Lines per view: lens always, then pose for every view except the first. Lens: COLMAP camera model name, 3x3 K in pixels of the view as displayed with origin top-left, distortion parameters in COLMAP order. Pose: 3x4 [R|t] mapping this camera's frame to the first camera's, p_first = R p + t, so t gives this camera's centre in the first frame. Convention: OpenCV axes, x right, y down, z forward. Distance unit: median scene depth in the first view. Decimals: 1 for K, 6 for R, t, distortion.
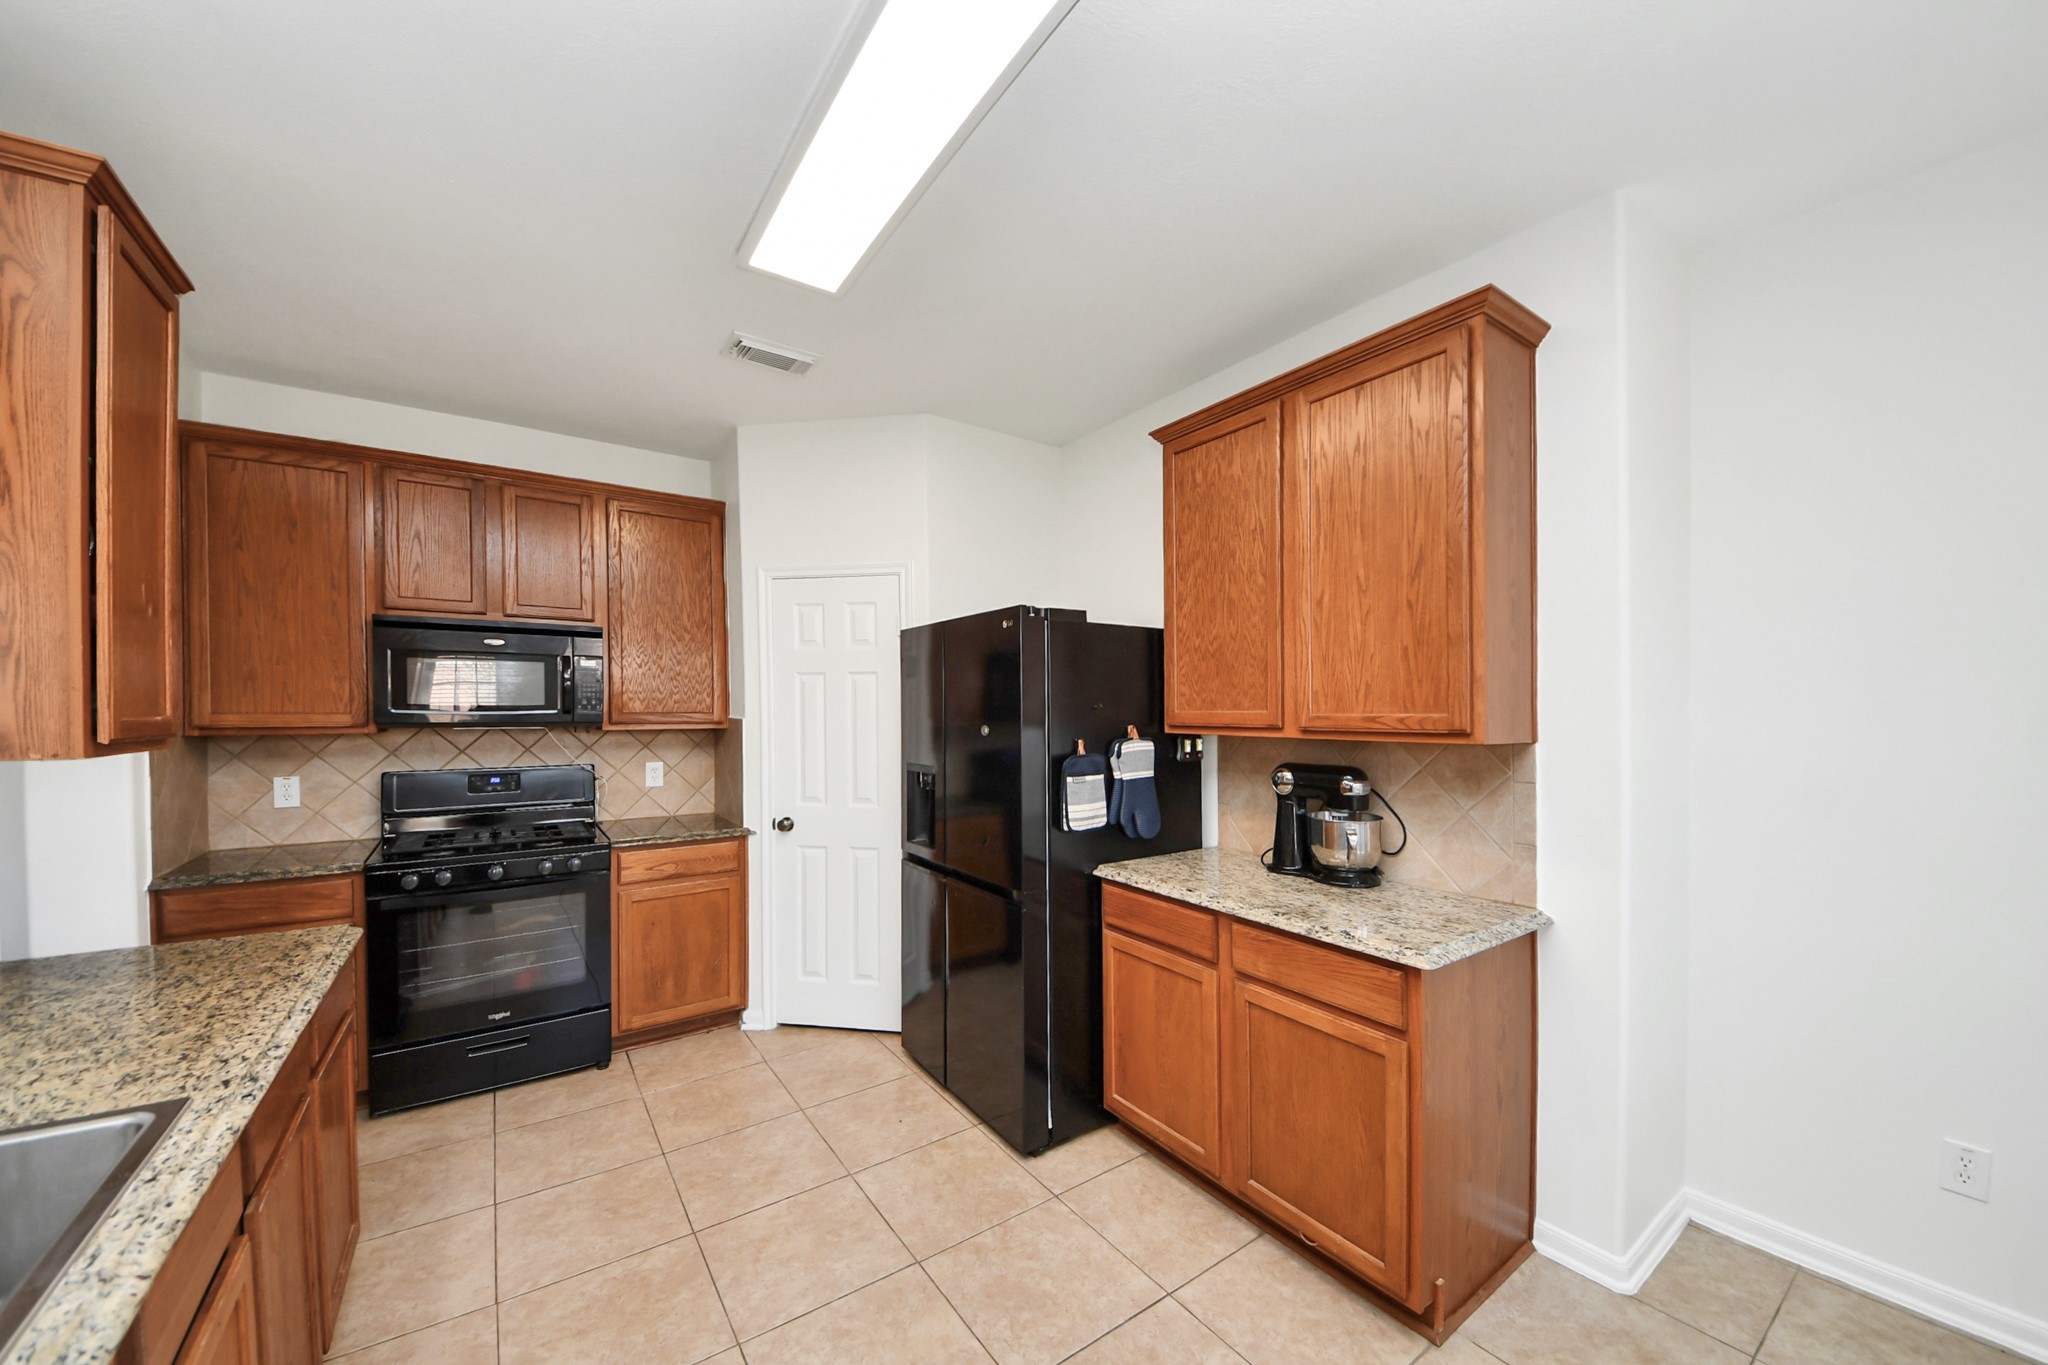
lens RADIAL K [[752.3, 0, 1022.2], [0, 752.3, 695.3], [0, 0, 1]] dist [0.015848, -0.007019]
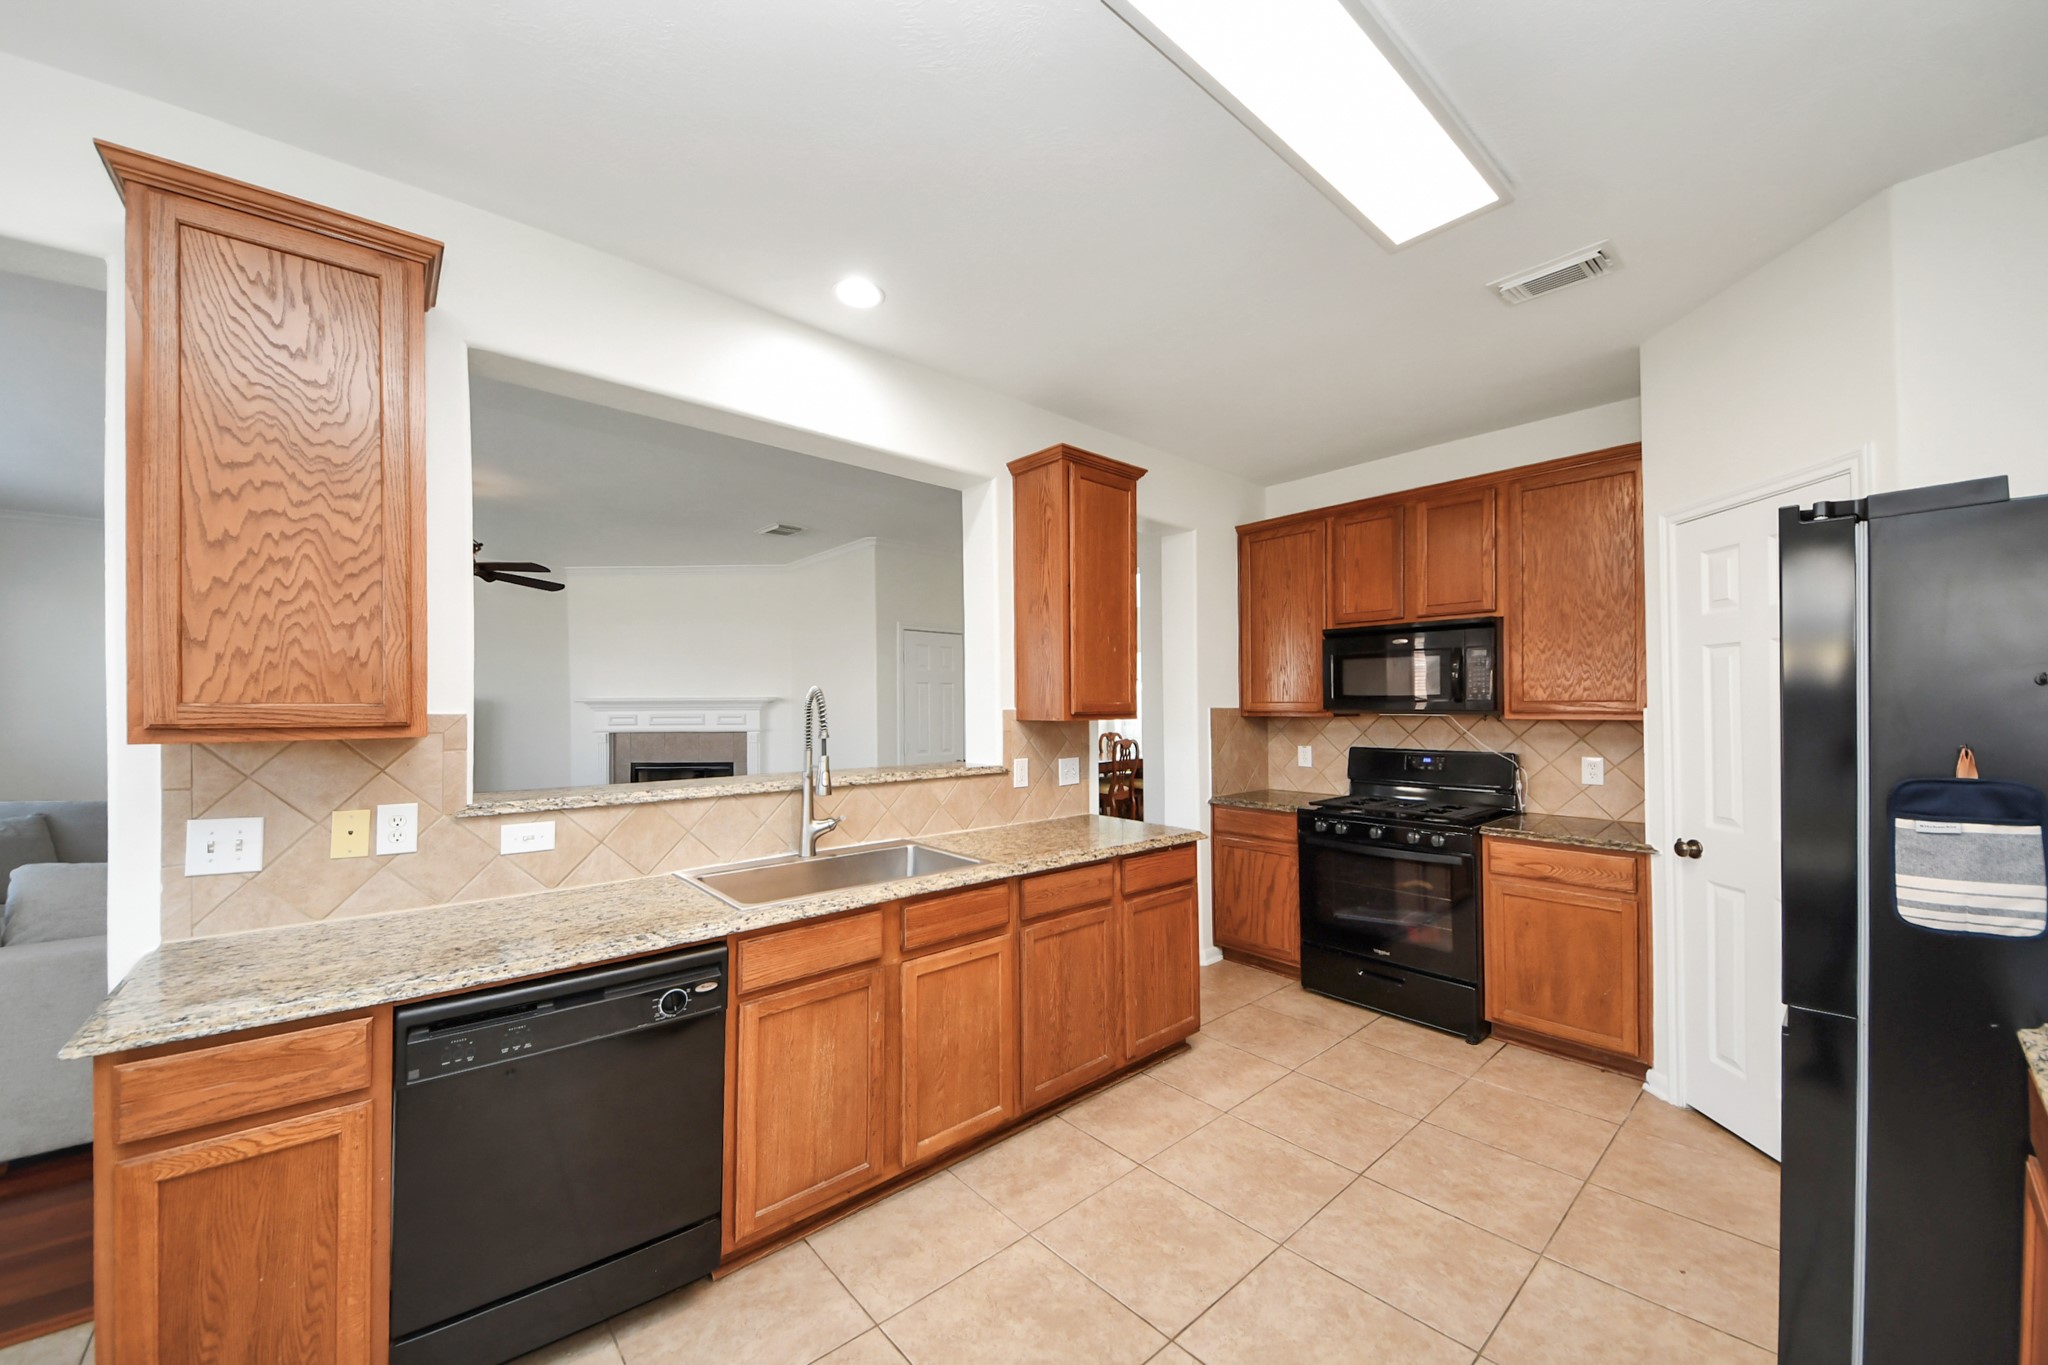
lens RADIAL K [[758.0, 0, 1012.6], [0, 758.0, 706.3], [0, 0, 1]] dist [-0.001206, 0.000174]
pose [[0.098309, 0.001320, -0.995155, 0.398185], [0.022107, 0.999749, 0.003510, 0.012174], [0.994910, -0.022345, 0.098255, 0.270792]]
